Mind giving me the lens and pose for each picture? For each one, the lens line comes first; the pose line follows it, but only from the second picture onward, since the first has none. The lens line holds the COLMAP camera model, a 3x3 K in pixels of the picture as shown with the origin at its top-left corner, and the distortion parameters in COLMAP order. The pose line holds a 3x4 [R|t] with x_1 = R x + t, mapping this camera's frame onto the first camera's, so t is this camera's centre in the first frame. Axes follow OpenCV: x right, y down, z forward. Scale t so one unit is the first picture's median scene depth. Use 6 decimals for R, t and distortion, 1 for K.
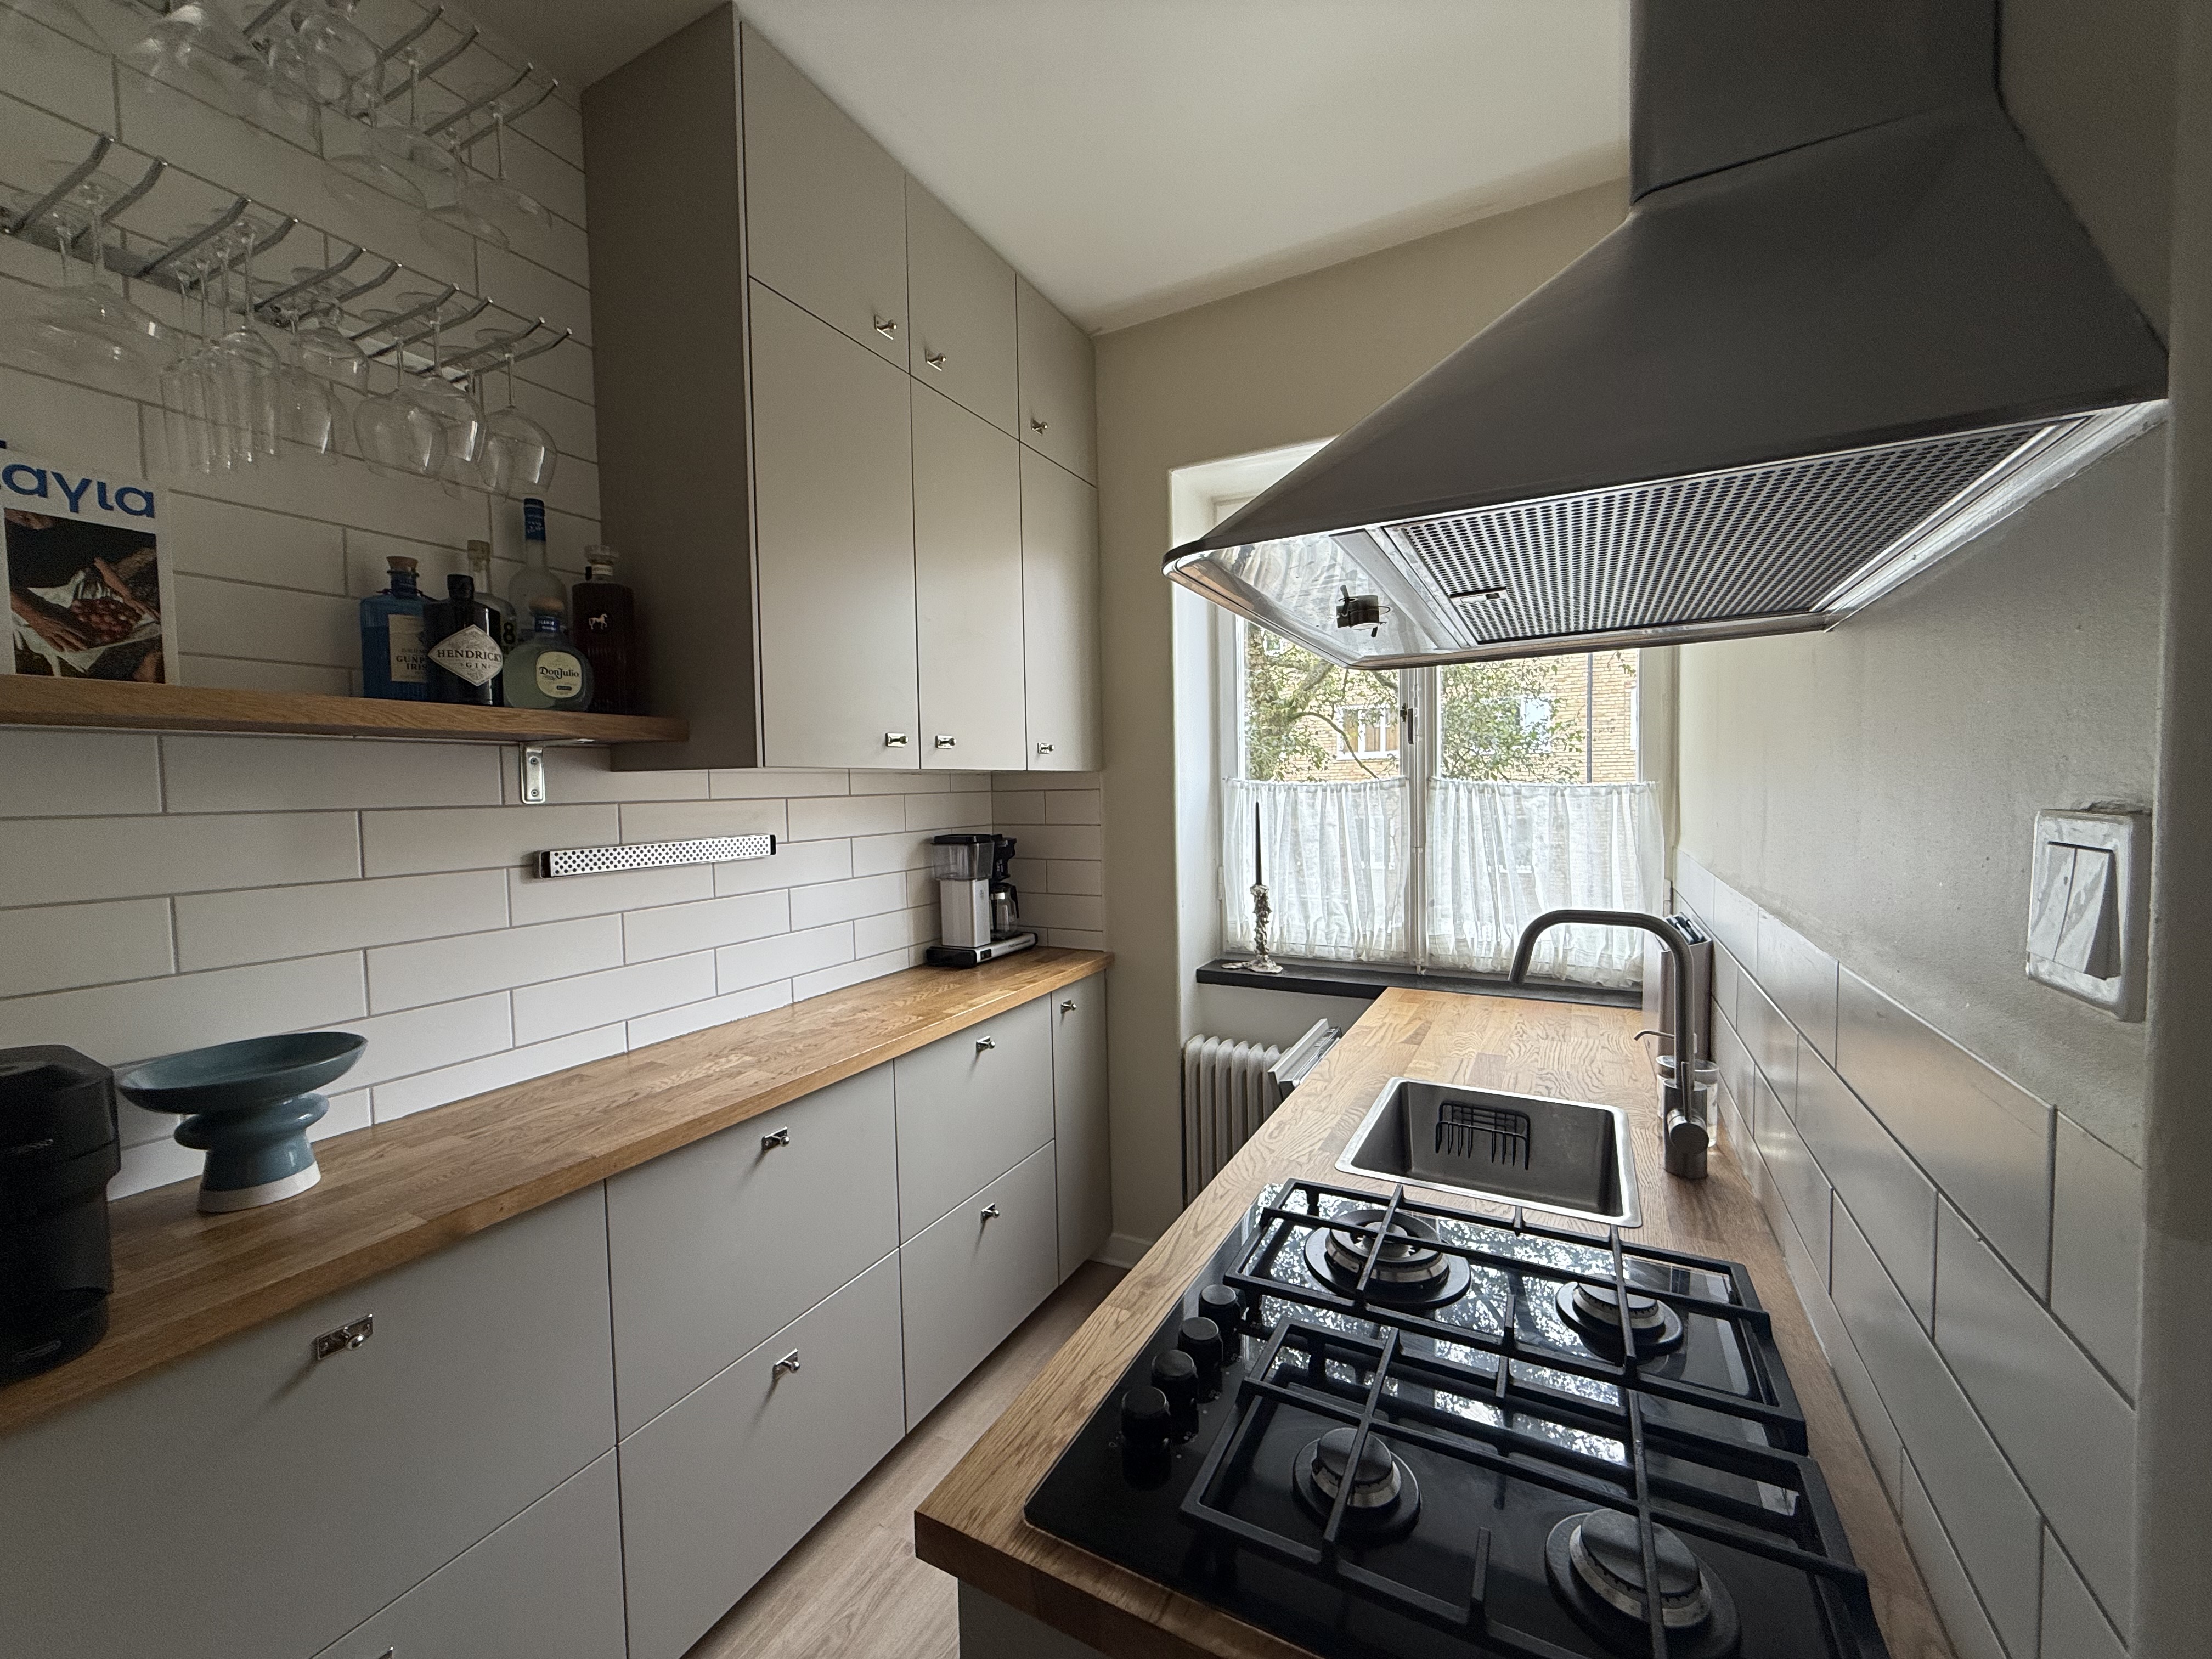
lens RADIAL K [[876.9, 0, 1099.5], [0, 876.9, 828.2], [0, 0, 1]] dist [-0.001405, -0.000246]
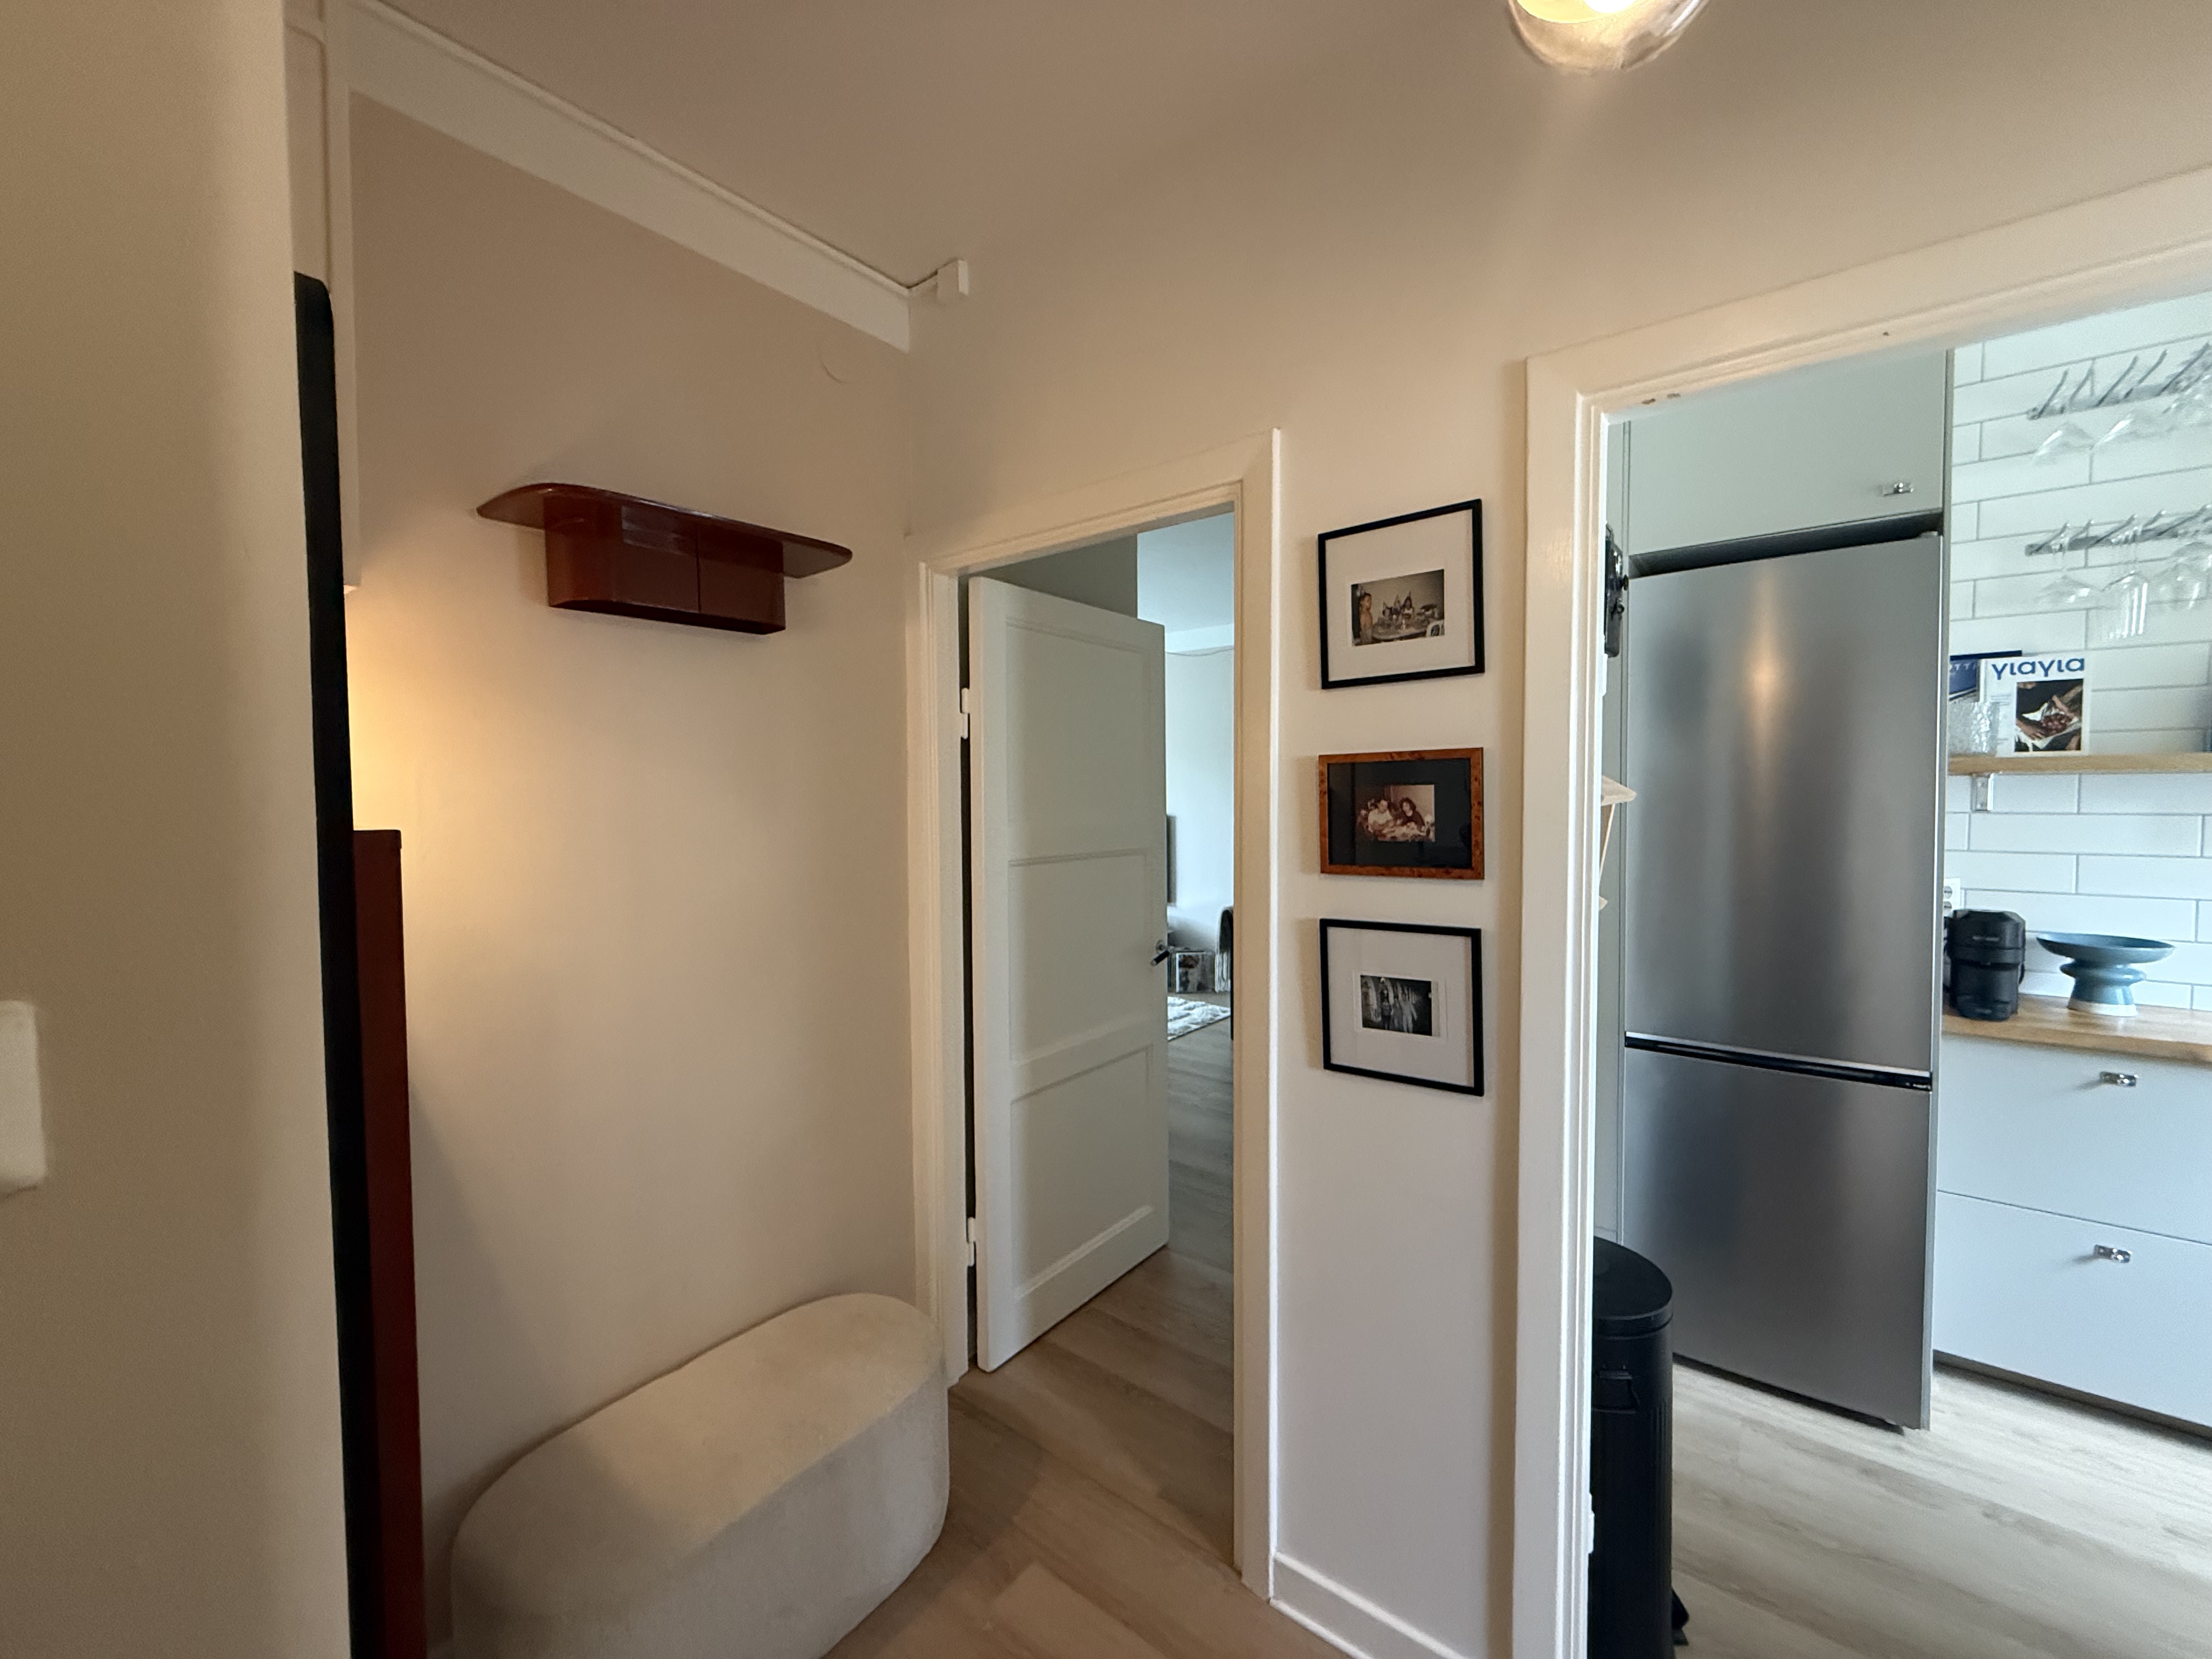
lens RADIAL K [[877.9, 0, 1099.1], [0, 877.9, 830.3], [0, 0, 1]] dist [-0.001266, -0.000175]
pose [[-0.165980, 0.054919, -0.984599, 1.362025], [-0.040510, 0.997225, 0.062452, -0.014179], [0.985297, 0.050252, -0.163295, -0.932948]]
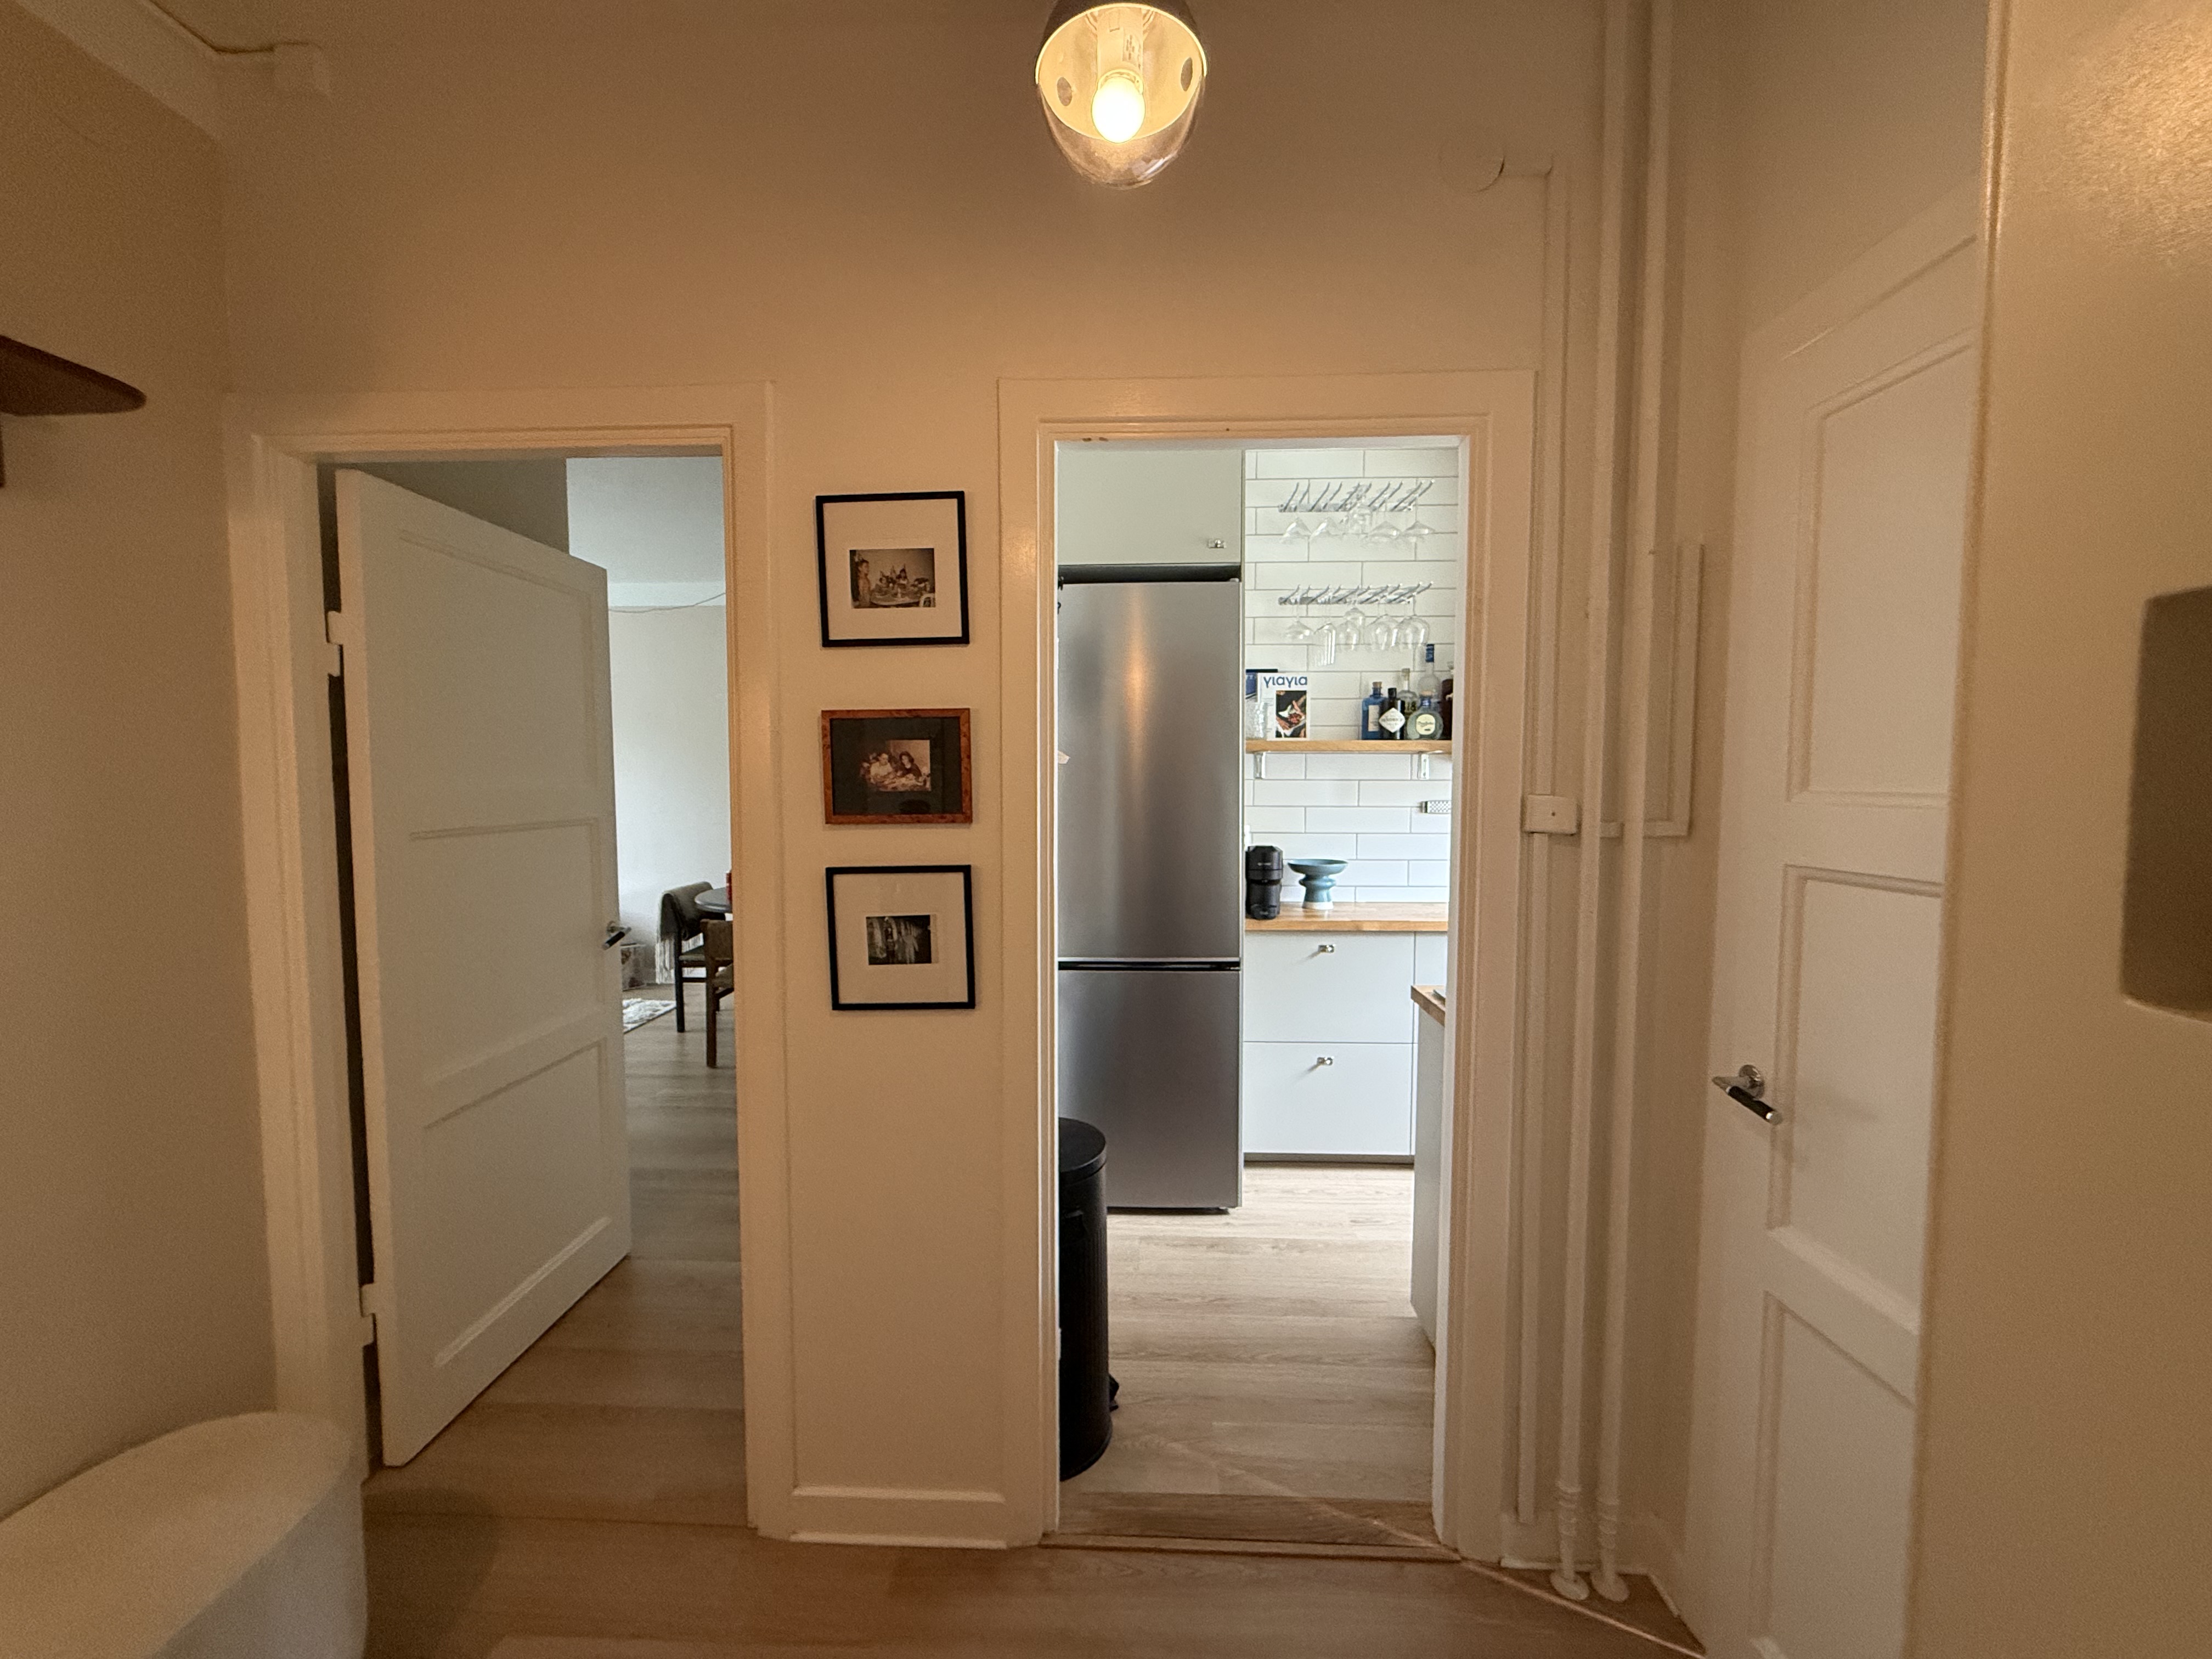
lens RADIAL K [[876.9, 0, 1099.5], [0, 876.9, 828.2], [0, 0, 1]] dist [-0.001405, -0.000246]
pose [[0.441970, 0.068180, -0.894435, 1.435703], [-0.051969, 0.997379, 0.050347, 0.036891], [0.895523, 0.024231, 0.444355, -1.048471]]
